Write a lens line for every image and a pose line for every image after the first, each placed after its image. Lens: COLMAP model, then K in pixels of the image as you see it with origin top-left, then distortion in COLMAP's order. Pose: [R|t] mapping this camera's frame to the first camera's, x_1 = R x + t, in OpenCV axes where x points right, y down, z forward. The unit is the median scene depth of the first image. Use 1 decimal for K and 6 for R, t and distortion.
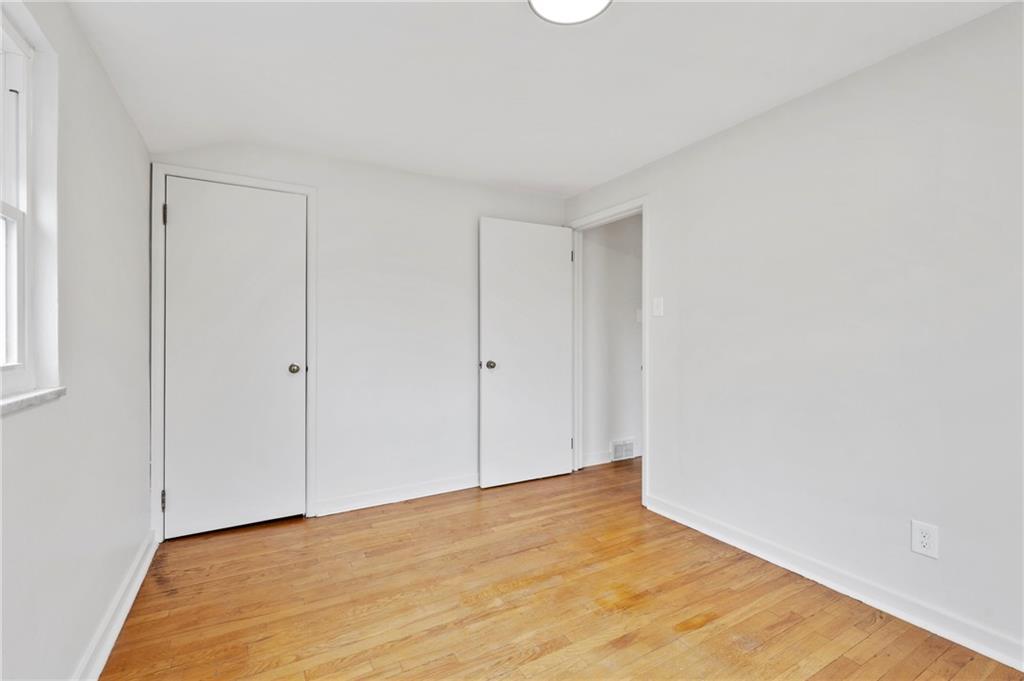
lens RADIAL K [[446.6, 0, 512.0], [0, 446.6, 340.5], [0, 0, 1]] dist [0.000489, 0.000106]
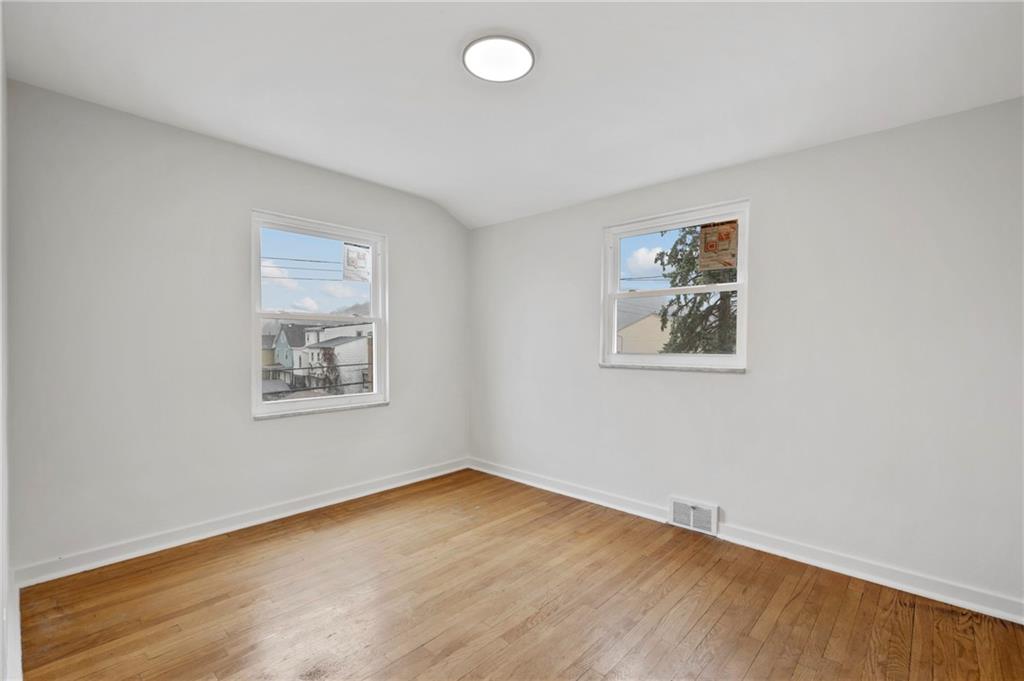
lens RADIAL K [[446.6, 0, 512.0], [0, 446.6, 340.5], [0, 0, 1]] dist [0.000489, 0.000106]
pose [[-0.955950, -0.005690, -0.293475, 0.402433], [-0.004355, 0.999977, -0.005203, -0.003329], [0.293498, -0.003696, -0.955953, 1.932948]]
